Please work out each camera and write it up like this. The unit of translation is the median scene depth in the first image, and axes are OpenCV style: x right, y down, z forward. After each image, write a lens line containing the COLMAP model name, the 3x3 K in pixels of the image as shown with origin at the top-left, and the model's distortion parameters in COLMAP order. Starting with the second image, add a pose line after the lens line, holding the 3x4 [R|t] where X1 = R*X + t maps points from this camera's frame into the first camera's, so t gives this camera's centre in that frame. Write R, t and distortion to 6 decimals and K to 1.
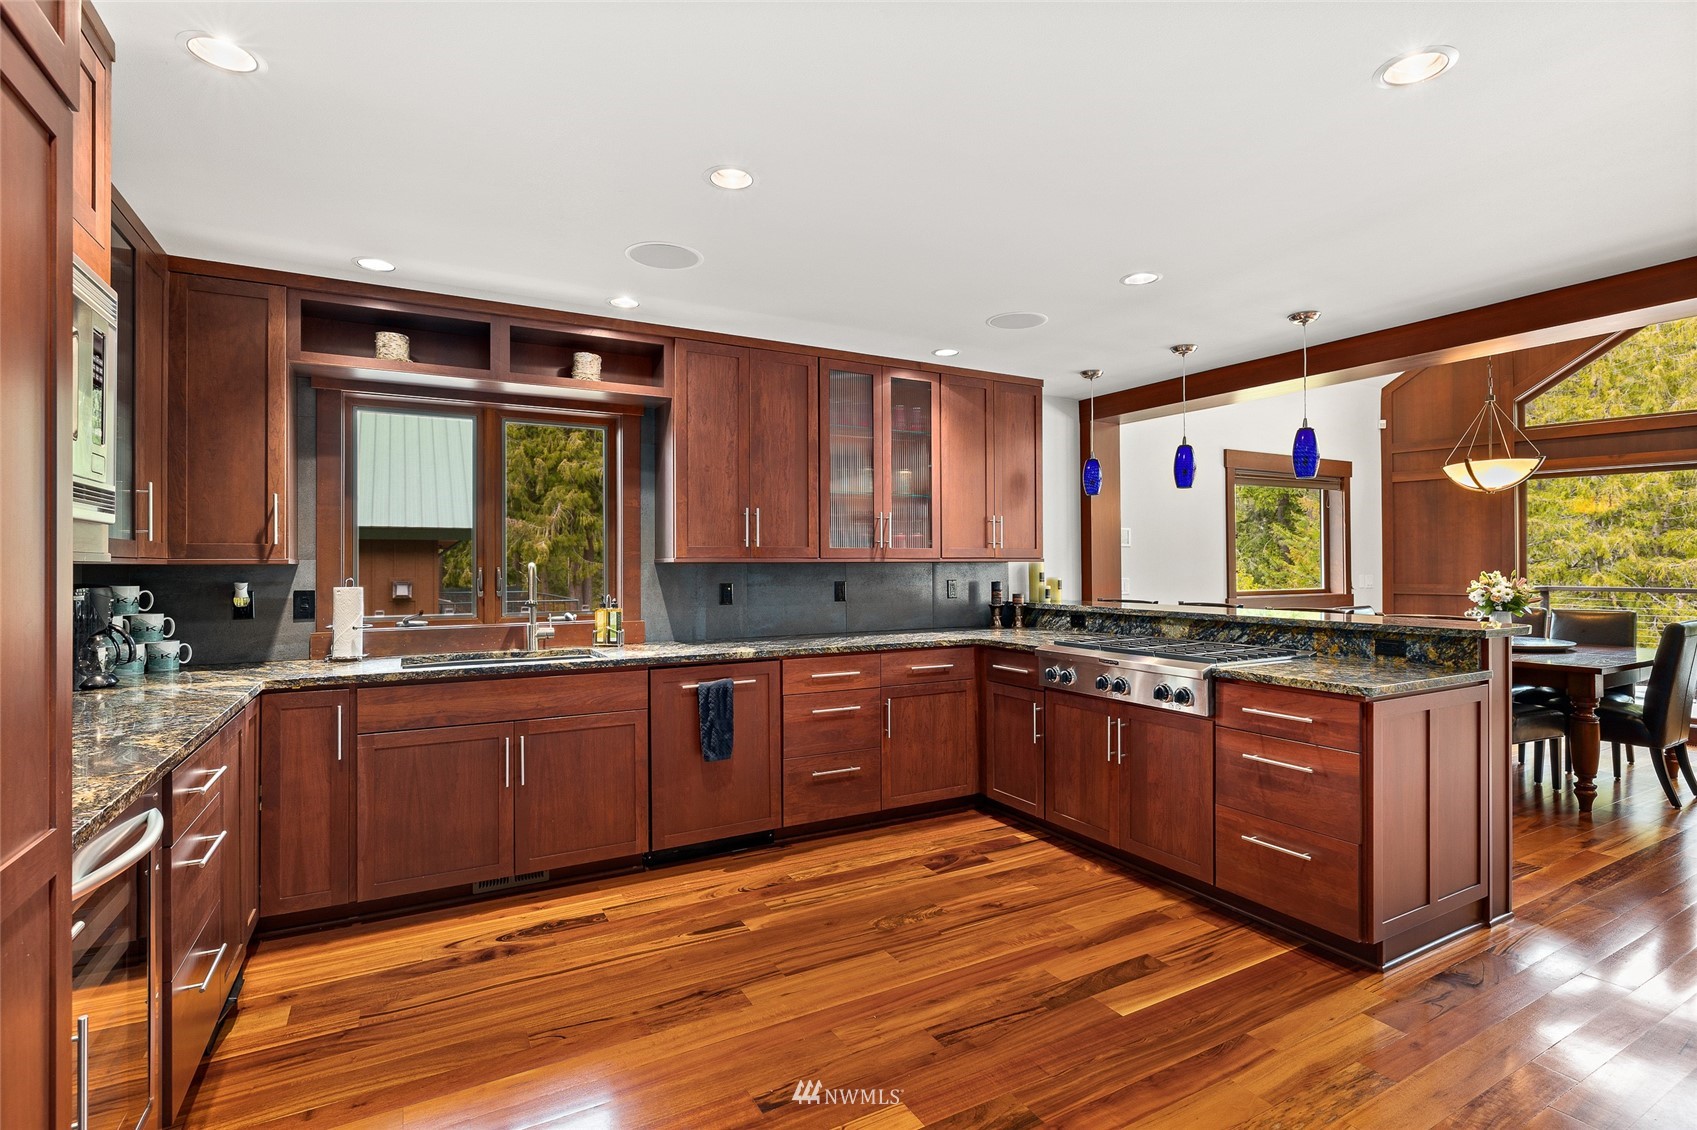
lens RADIAL K [[792.8, 0, 845.3], [0, 792.8, 558.3], [0, 0, 1]] dist [-0.002495, 0.001076]
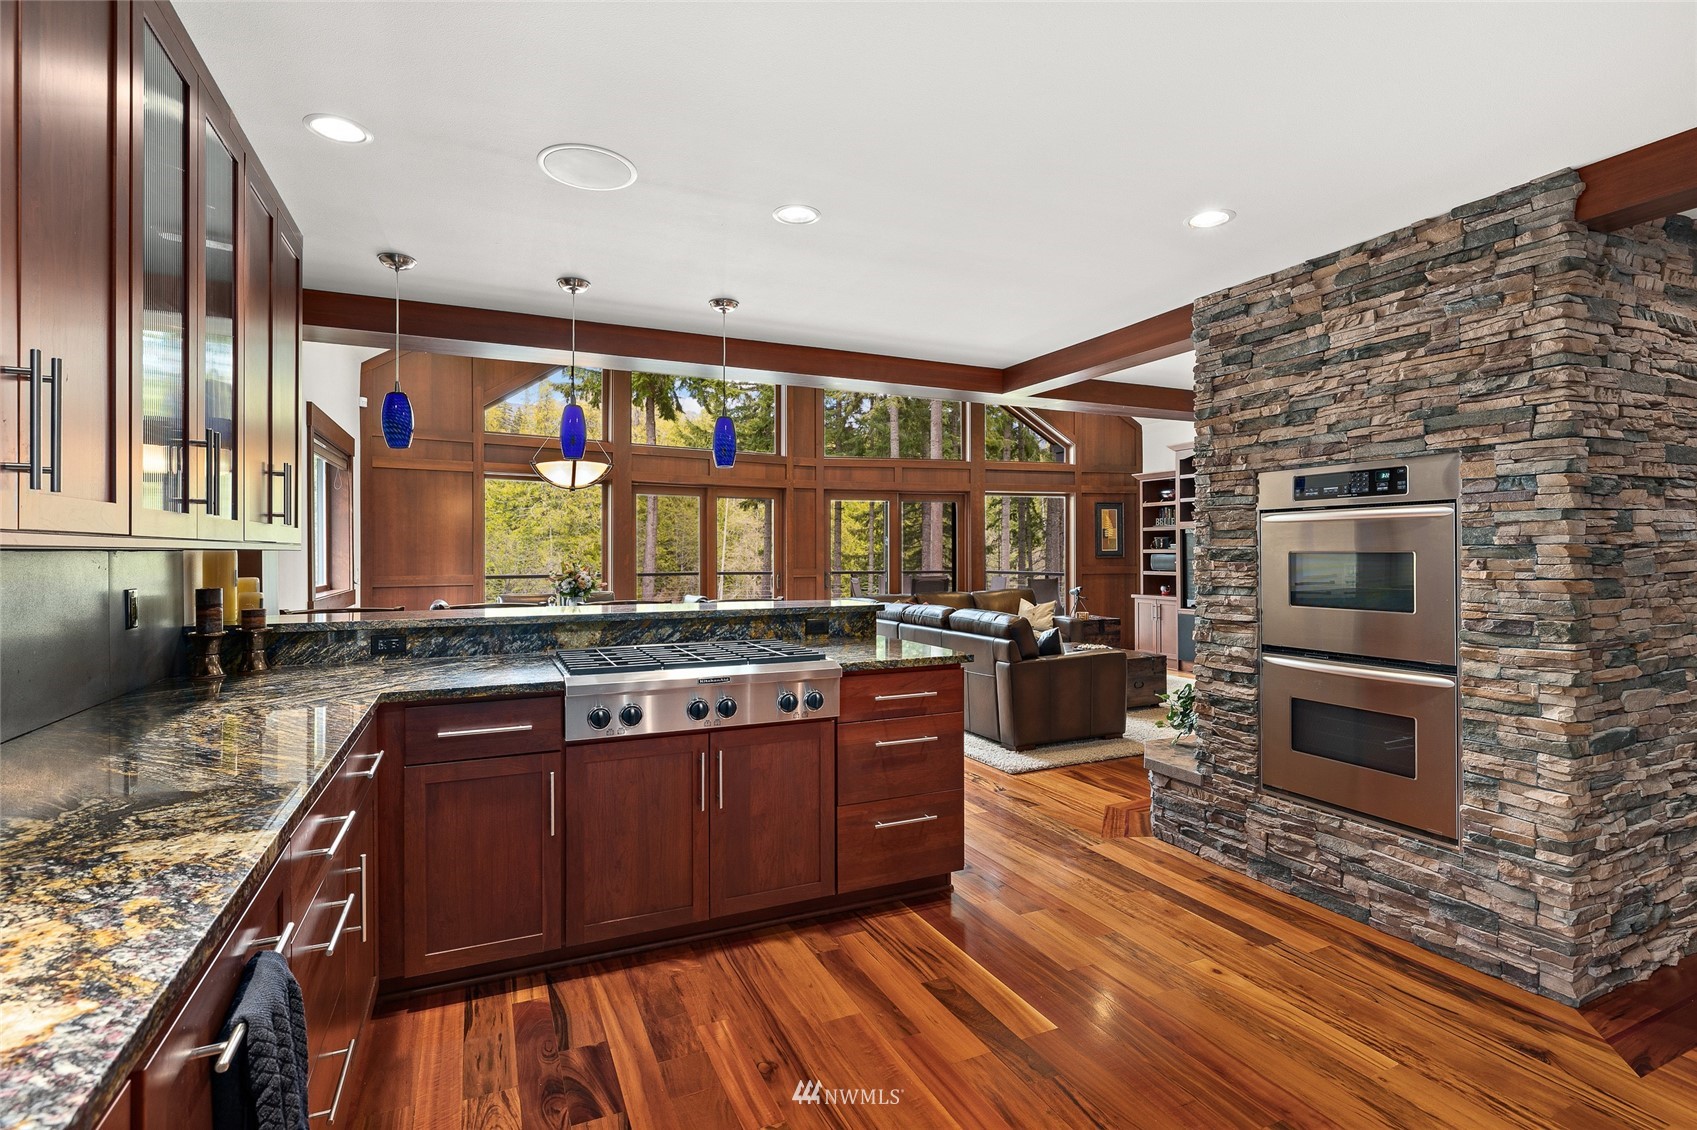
lens RADIAL K [[816.7, 0, 846.6], [0, 816.7, 550.0], [0, 0, 1]] dist [-0.005040, 0.001217]
pose [[0.079237, 0.006447, 0.996835, -0.400105], [-0.005098, 0.999969, -0.006062, 0.007774], [-0.996843, -0.004601, 0.079268, 0.726832]]
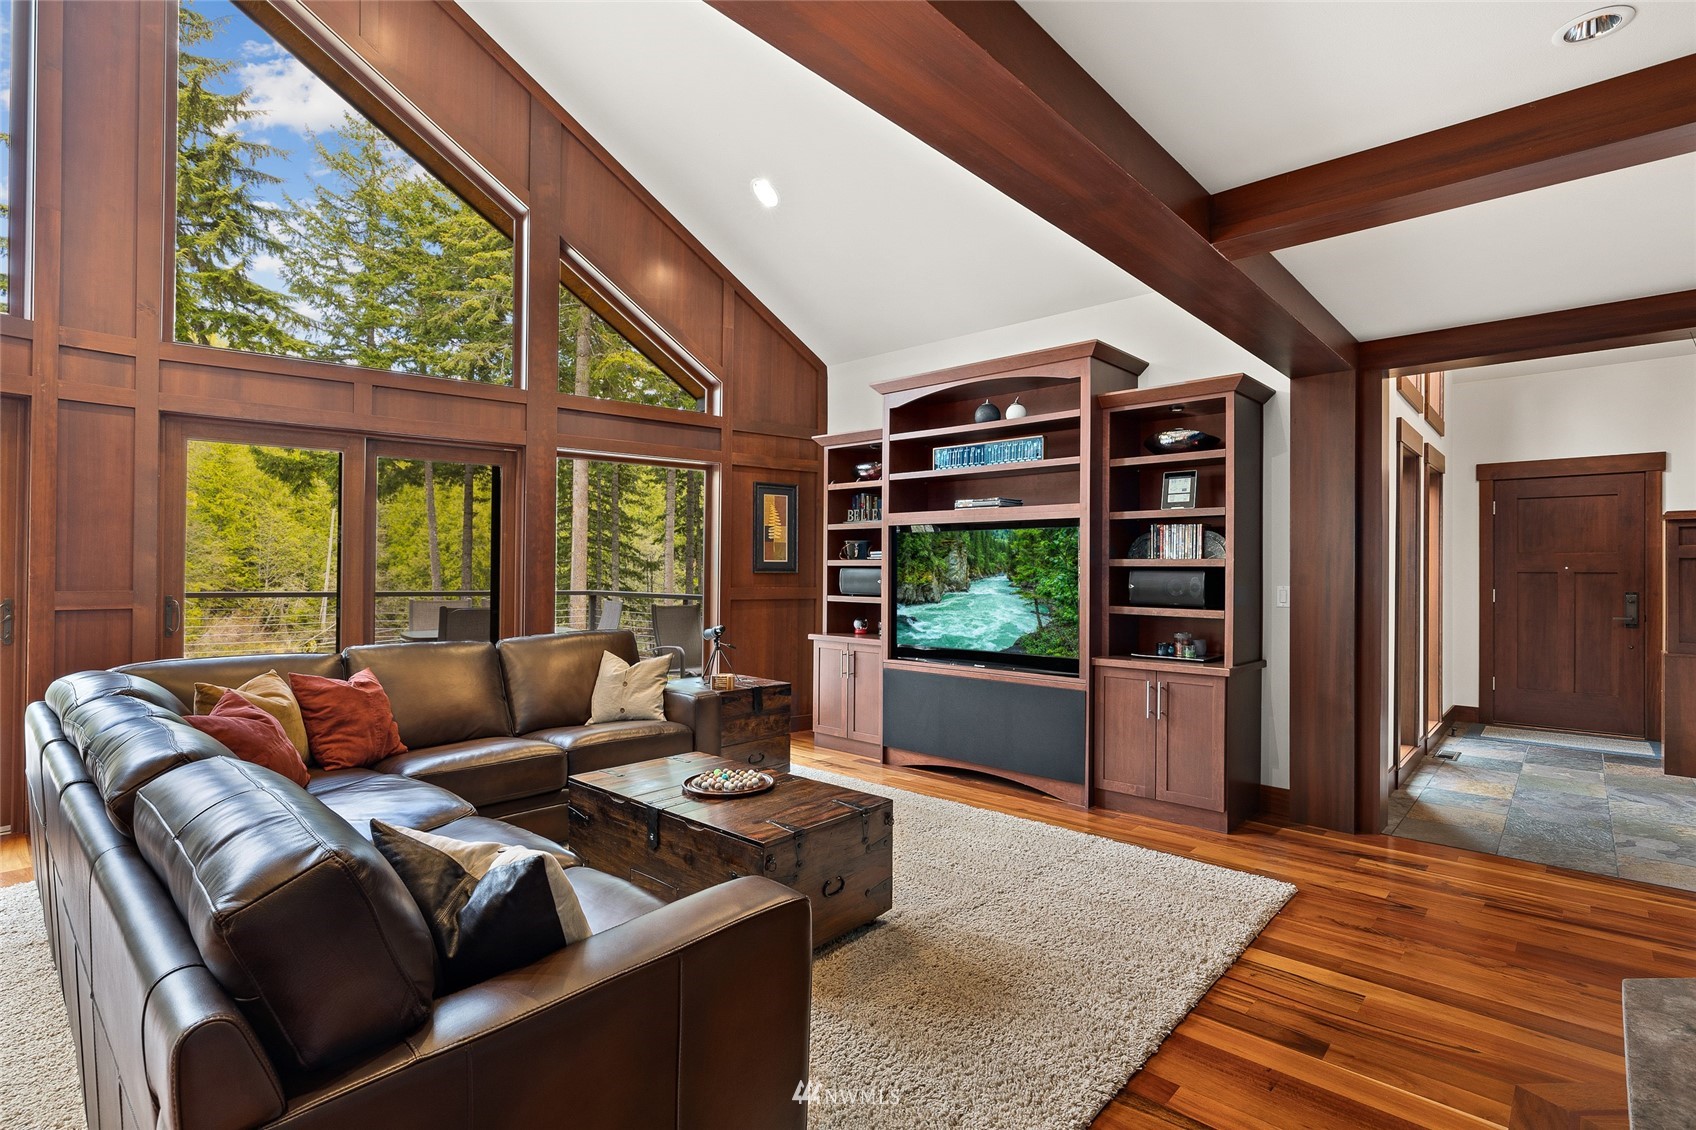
lens RADIAL K [[816.2, 0, 859.8], [0, 816.2, 570.1], [0, 0, 1]] dist [-0.005040, 0.001217]
pose [[-0.322072, 0.001571, 0.946714, 0.731412], [-0.016190, 0.999843, -0.007167, 0.014959], [-0.946577, -0.017636, -0.321996, 0.446005]]
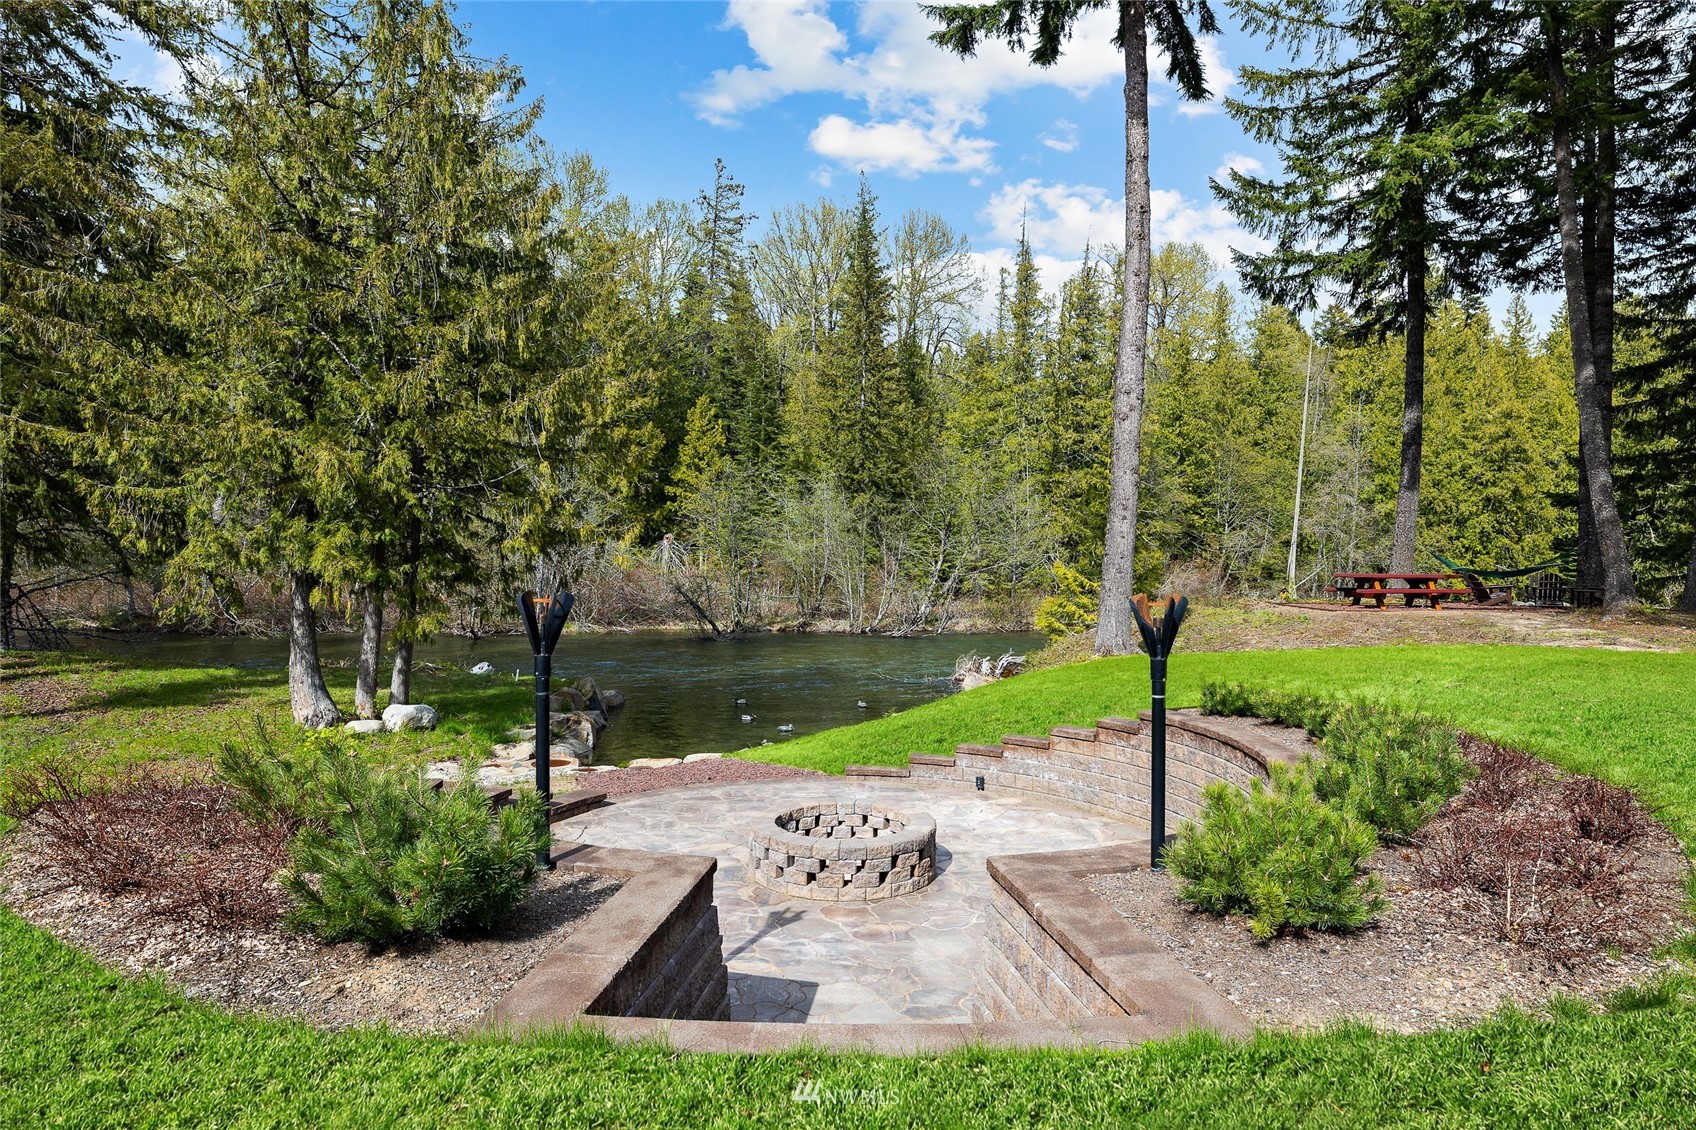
lens RADIAL K [[978.4, 0, 841.1], [0, 978.4, 563.1], [0, 0, 1]] dist [-0.000504, -0.003019]
pose [[0.607321, -0.001381, 0.794456, 4.084426], [-0.014230, 0.999819, 0.012617, 0.985185], [-0.794329, -0.018967, 0.607191, 1.999896]]
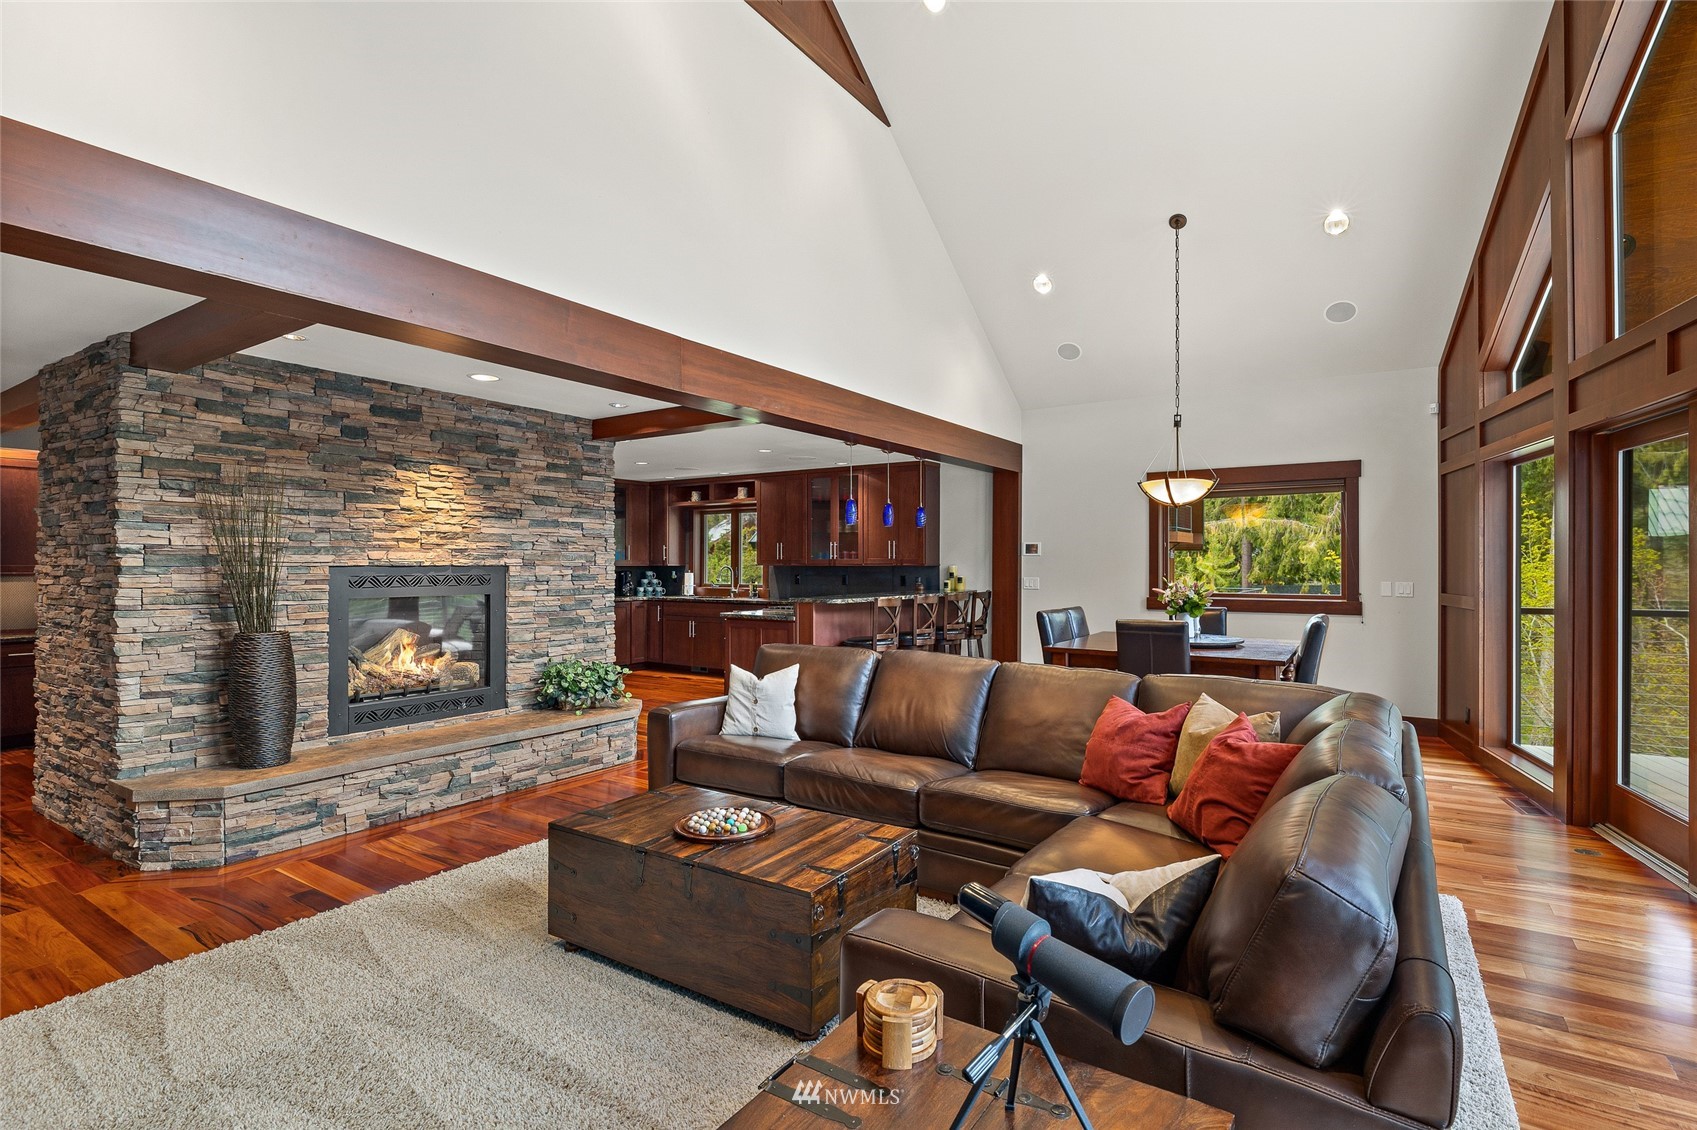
lens RADIAL K [[816.7, 0, 849.5], [0, 816.7, 561.6], [0, 0, 1]] dist [-0.005040, 0.001217]
pose [[0.463776, 0.000640, -0.885952, 2.247604], [0.004840, 0.999983, 0.003256, -0.014541], [0.885939, -0.005798, 0.463765, 0.045835]]
